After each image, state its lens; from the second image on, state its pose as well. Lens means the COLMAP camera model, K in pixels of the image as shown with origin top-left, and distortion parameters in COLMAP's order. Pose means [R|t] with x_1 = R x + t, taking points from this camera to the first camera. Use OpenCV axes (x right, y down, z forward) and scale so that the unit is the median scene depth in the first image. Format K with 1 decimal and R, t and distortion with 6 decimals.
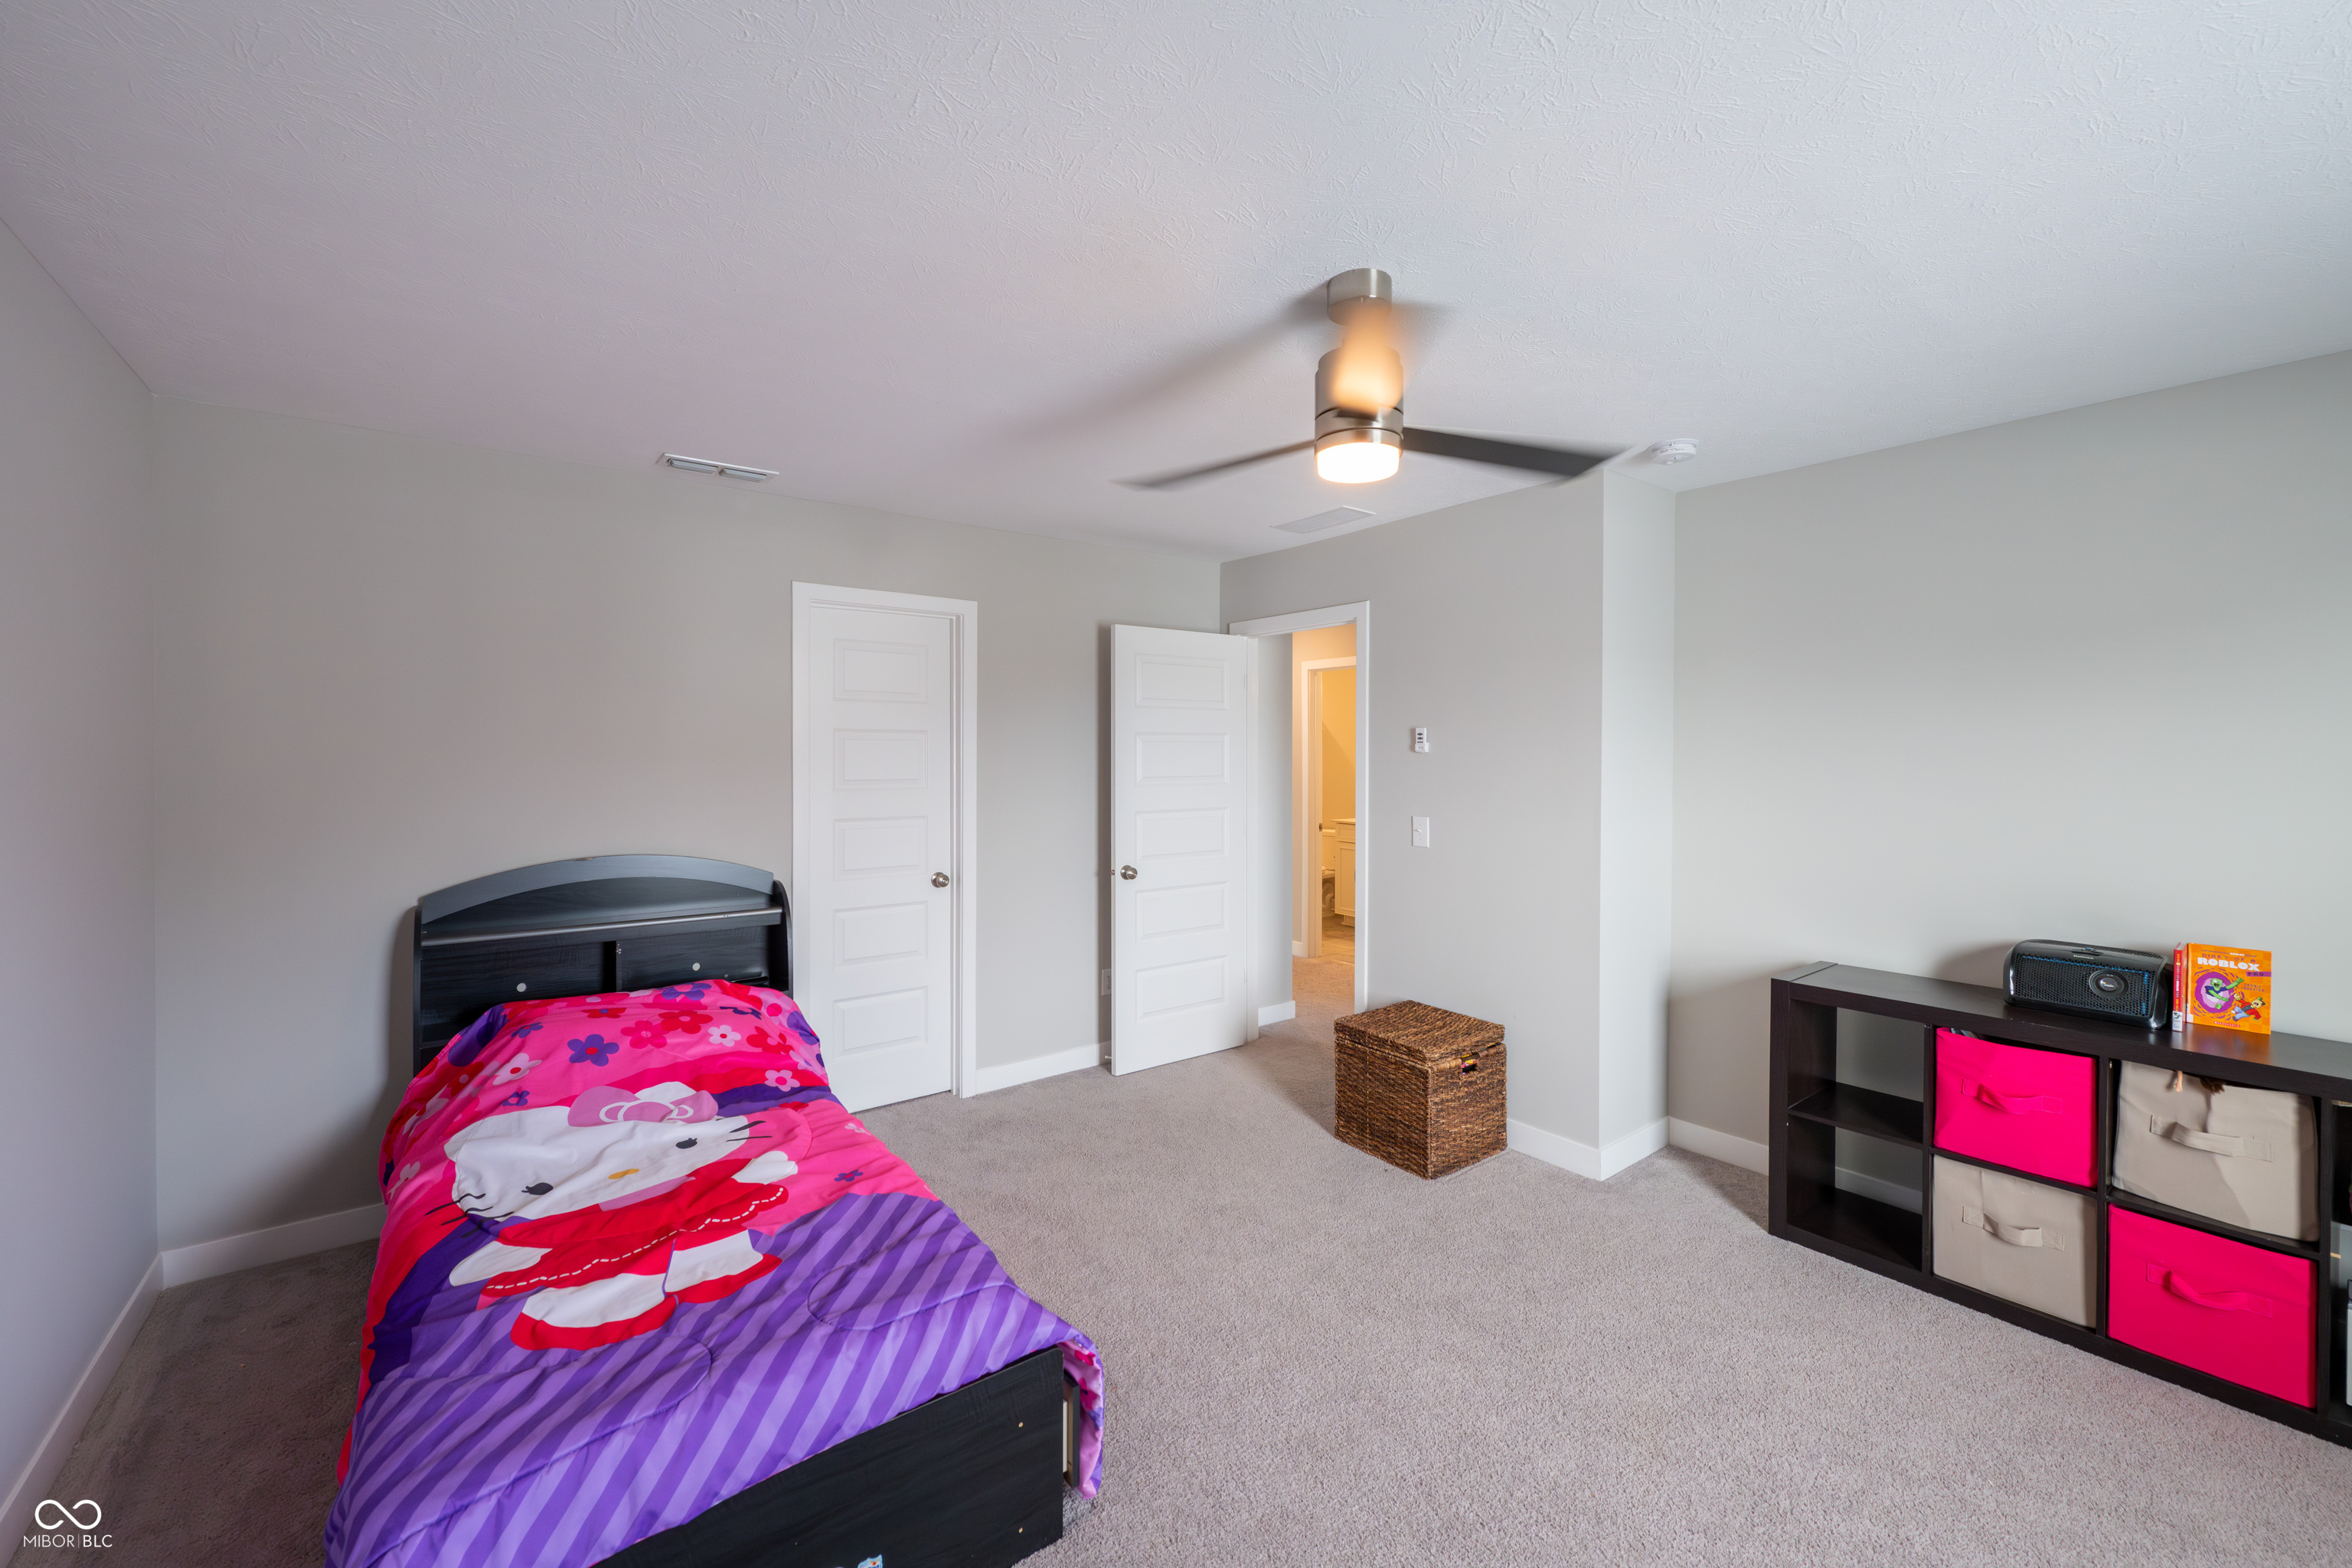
lens RADIAL K [[939.7, 0, 1197.5], [0, 939.7, 779.6], [0, 0, 1]] dist [-0.001336, -0.000259]
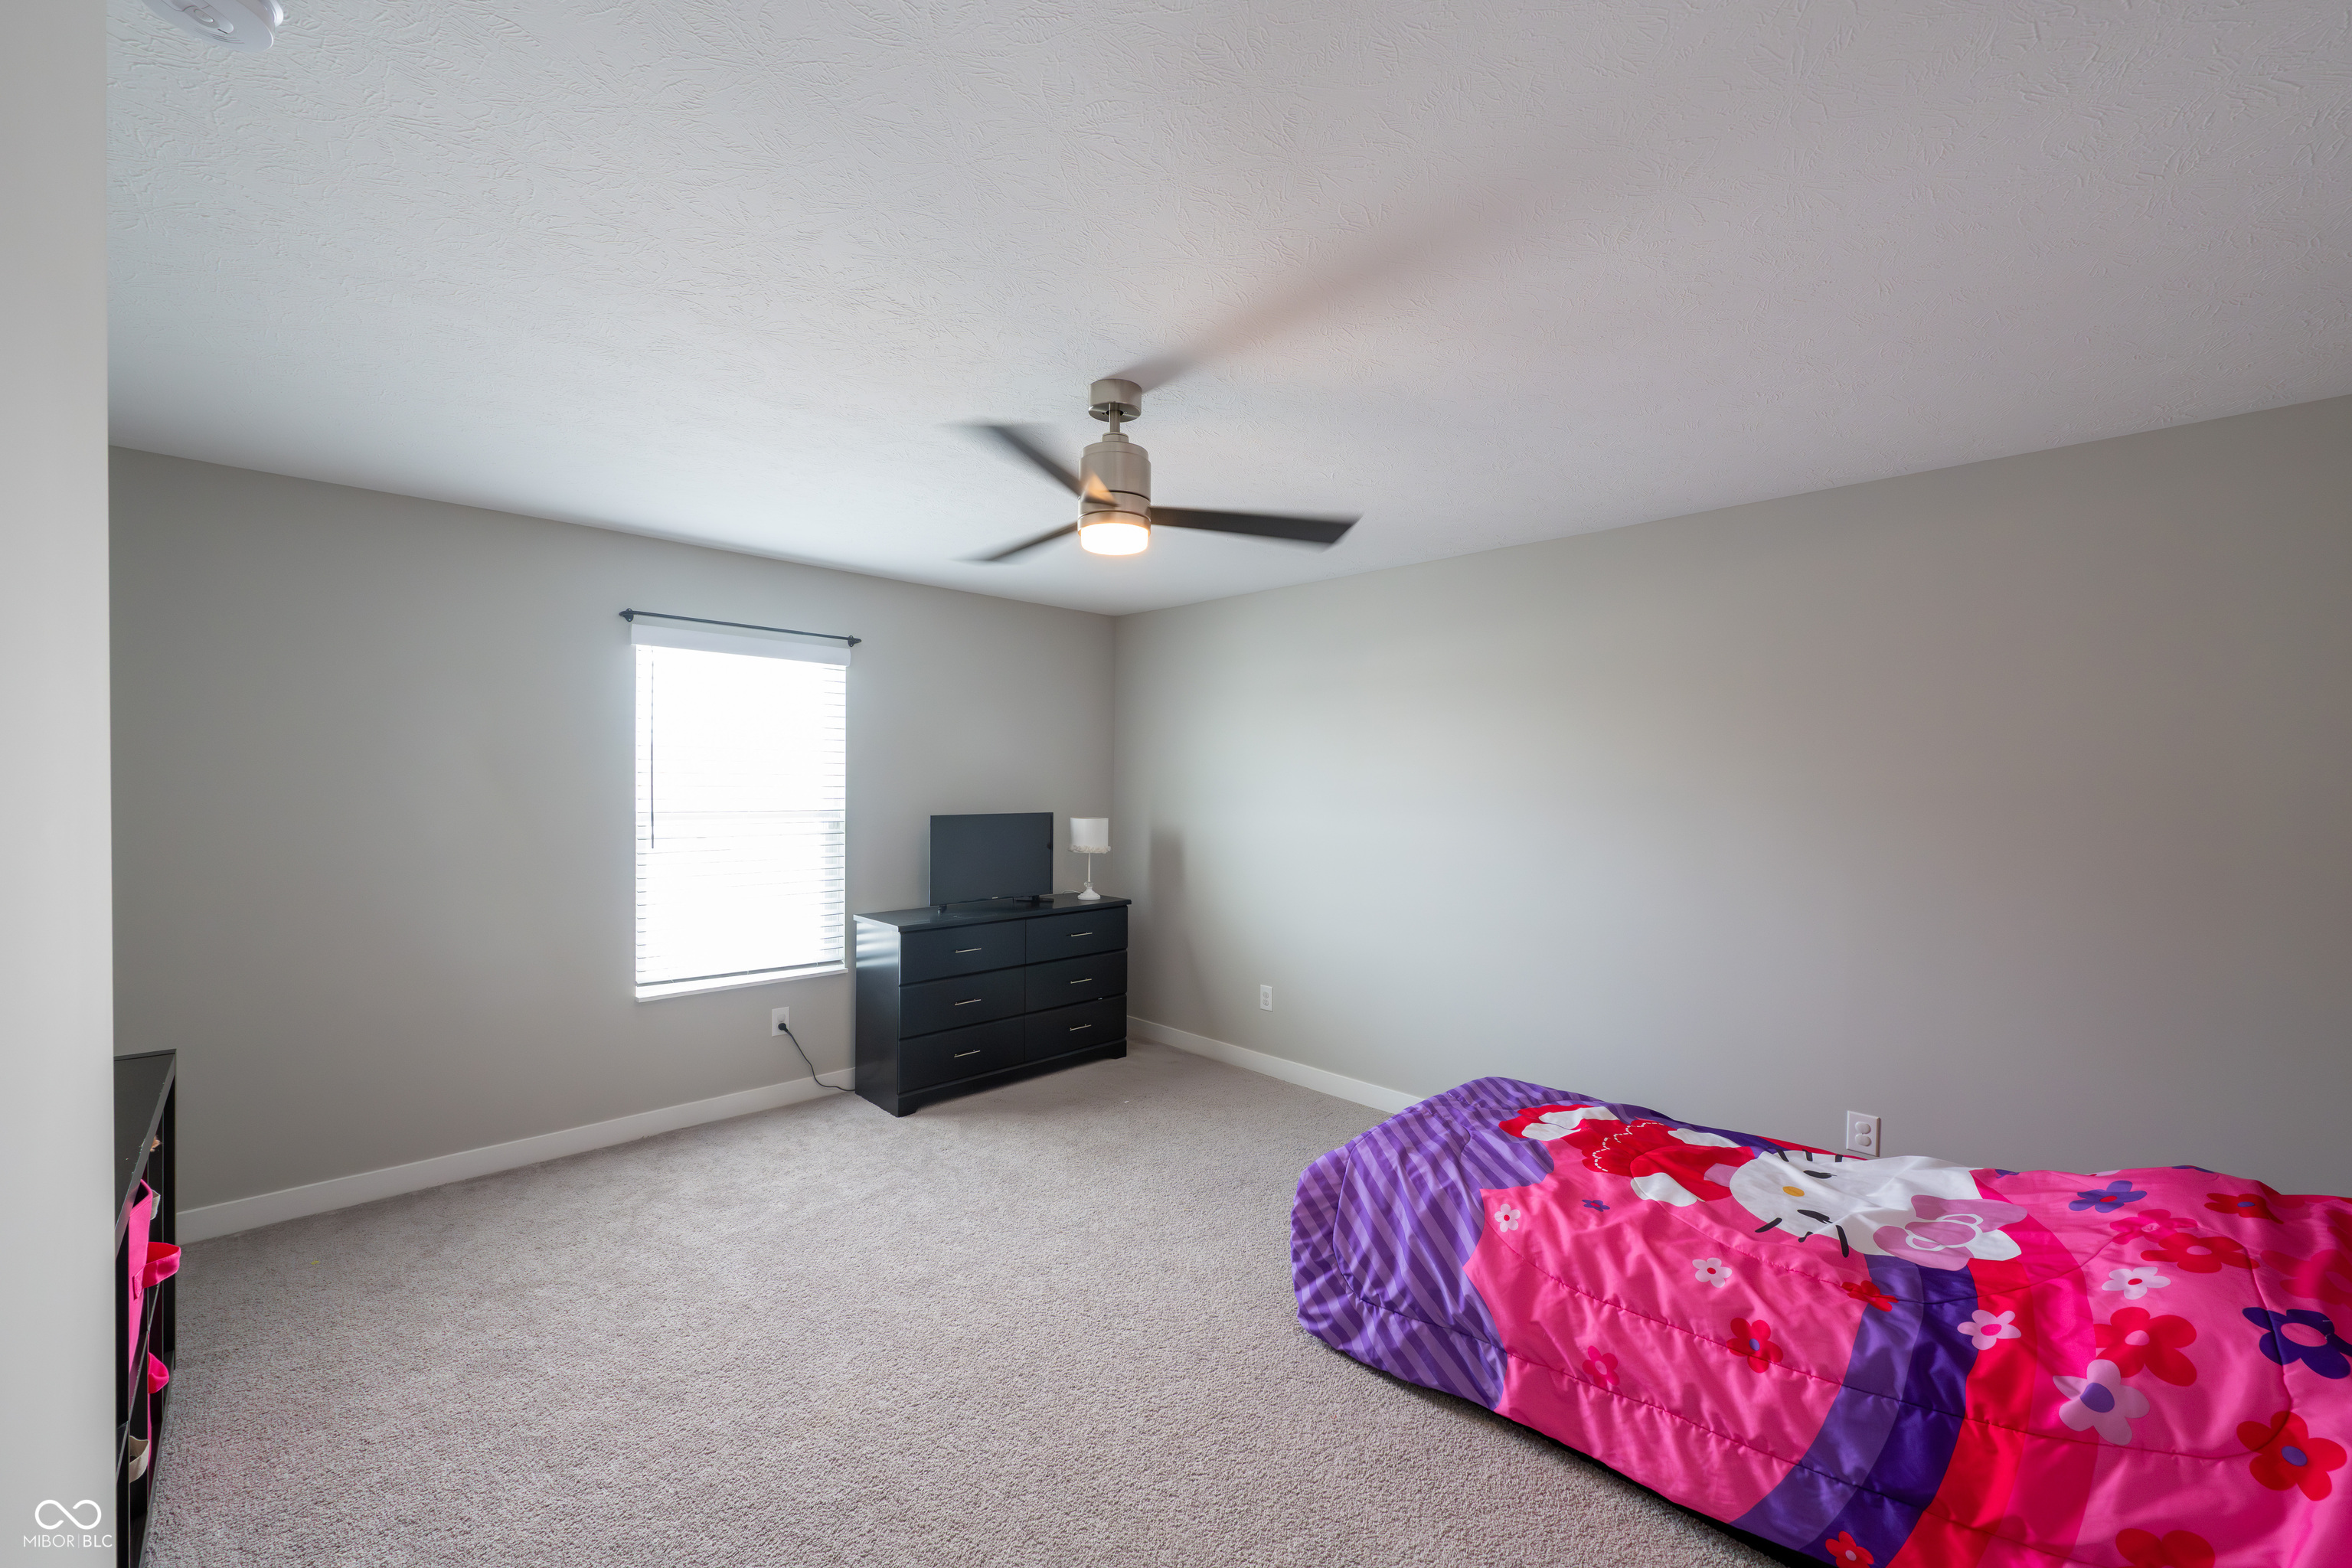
lens RADIAL K [[939.7, 0, 1197.5], [0, 939.7, 779.6], [0, 0, 1]] dist [-0.001336, -0.000259]
pose [[-0.992210, -0.004805, -0.124483, 0.206735], [-0.006010, 0.999939, 0.009308, -0.054275], [0.124431, 0.009984, -0.992178, 2.148451]]
